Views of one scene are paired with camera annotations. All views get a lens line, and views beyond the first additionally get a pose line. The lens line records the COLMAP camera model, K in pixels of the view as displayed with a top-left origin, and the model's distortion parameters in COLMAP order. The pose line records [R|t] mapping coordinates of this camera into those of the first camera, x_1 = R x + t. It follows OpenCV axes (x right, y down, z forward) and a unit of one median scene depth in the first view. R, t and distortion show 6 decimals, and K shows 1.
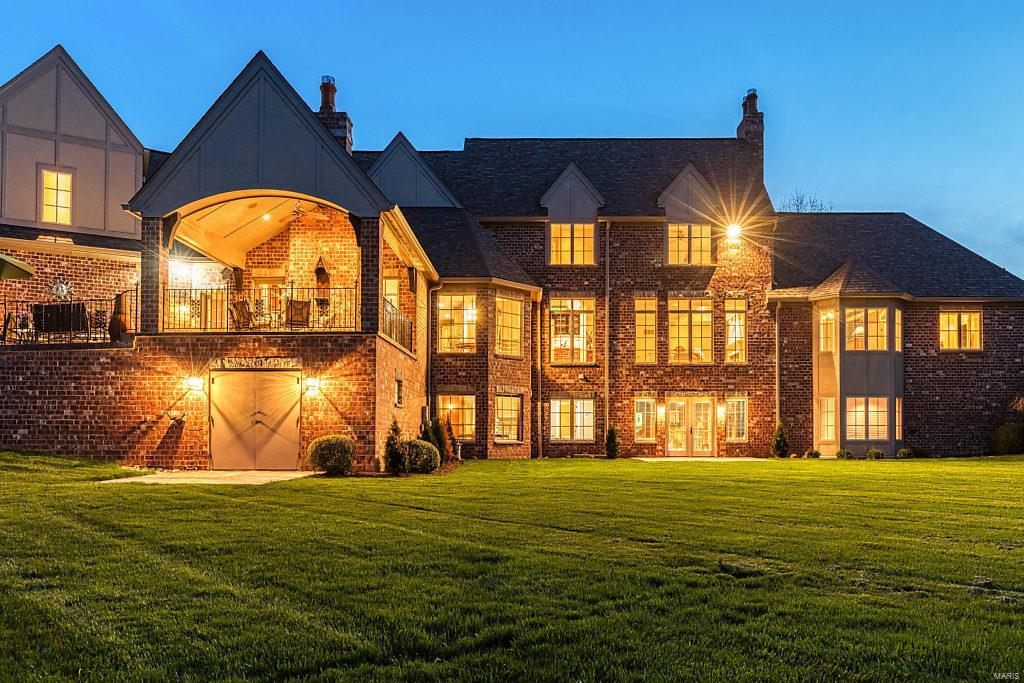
lens RADIAL K [[678.0, 0, 515.8], [0, 678.0, 378.6], [0, 0, 1]] dist [-0.000841, -0.000924]
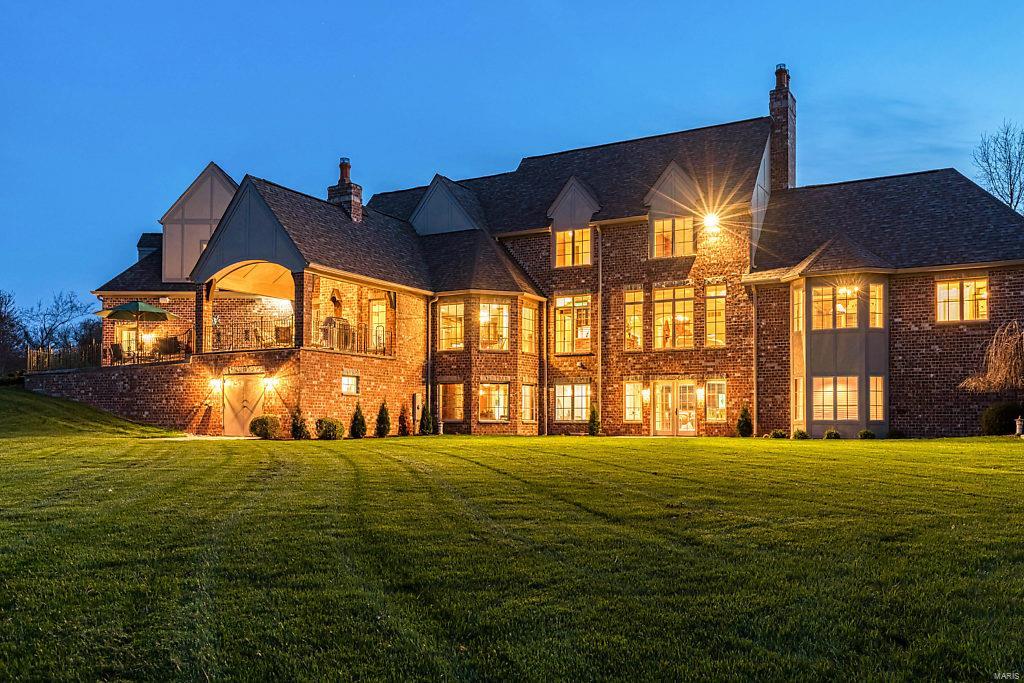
lens RADIAL K [[750.6, 0, 512.0], [0, 750.6, 341.5], [0, 0, 1]] dist [0.004384, 0.001529]
pose [[0.891545, -0.045983, -0.450592, 0.571804], [0.036471, 0.998891, -0.029777, -0.007851], [0.451462, 0.010114, 0.892233, -0.174854]]
